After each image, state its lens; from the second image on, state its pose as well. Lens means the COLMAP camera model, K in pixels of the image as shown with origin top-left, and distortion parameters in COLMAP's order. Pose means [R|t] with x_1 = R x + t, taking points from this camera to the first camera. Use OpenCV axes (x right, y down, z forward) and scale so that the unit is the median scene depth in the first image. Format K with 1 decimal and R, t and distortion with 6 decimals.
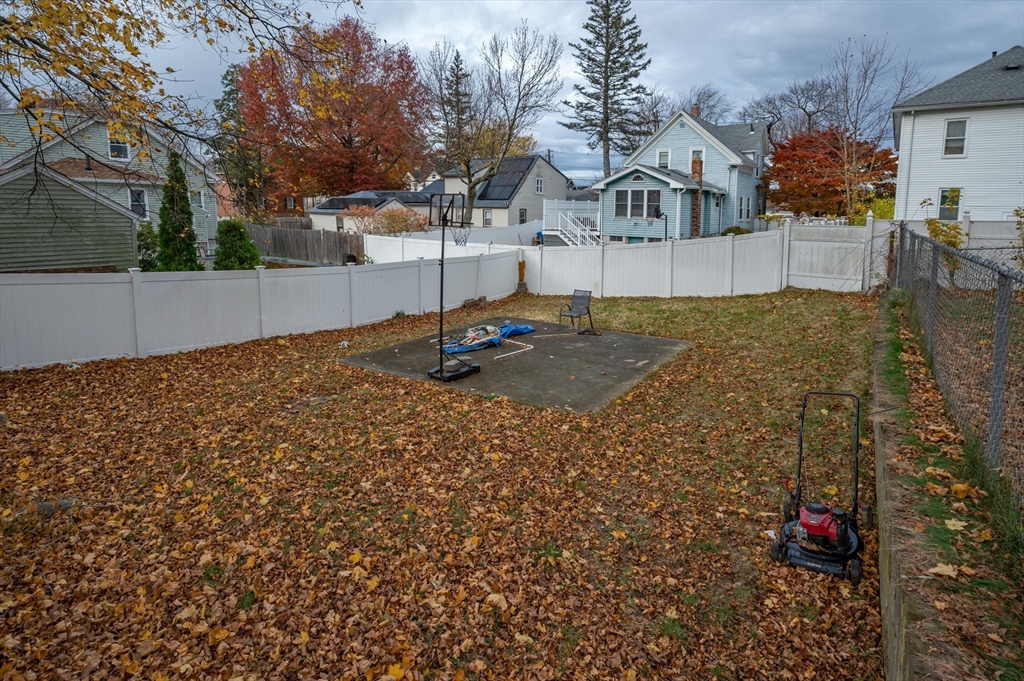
lens RADIAL K [[549.3, 0, 512.0], [0, 549.3, 239.7], [0, 0, 1]] dist [0.000883, 0.000431]
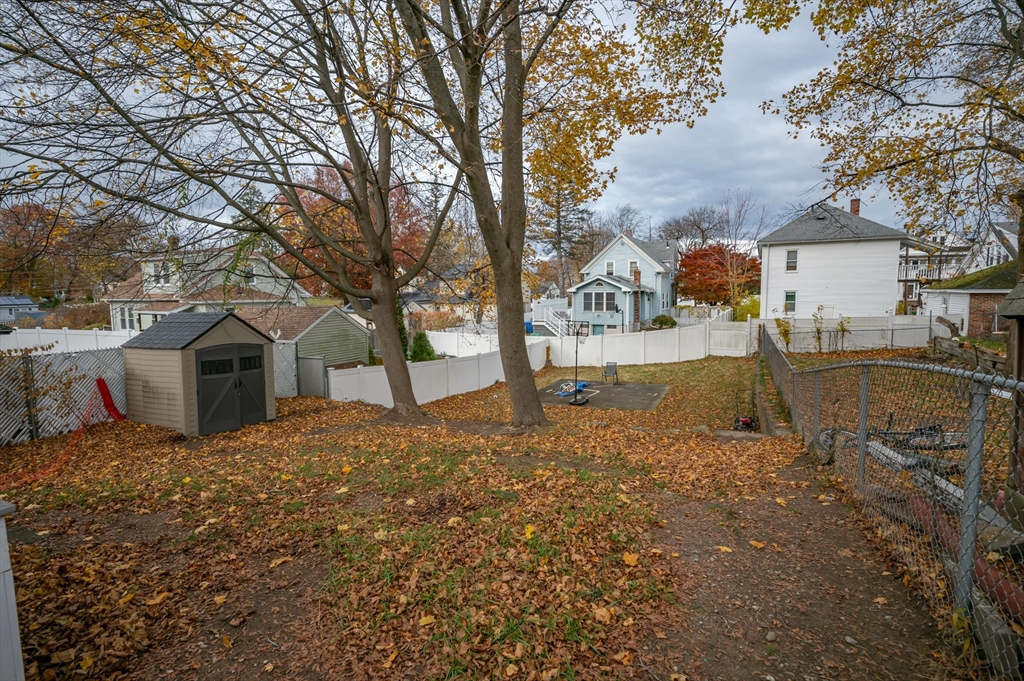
lens RADIAL K [[510.4, 0, 514.3], [0, 510.4, 317.4], [0, 0, 1]] dist [-0.001663, 0.000030]
pose [[0.986946, -0.033768, 0.157469, -0.207543], [0.034016, 0.999421, 0.001117, -0.033153], [-0.157416, 0.004254, 0.987523, -0.299179]]
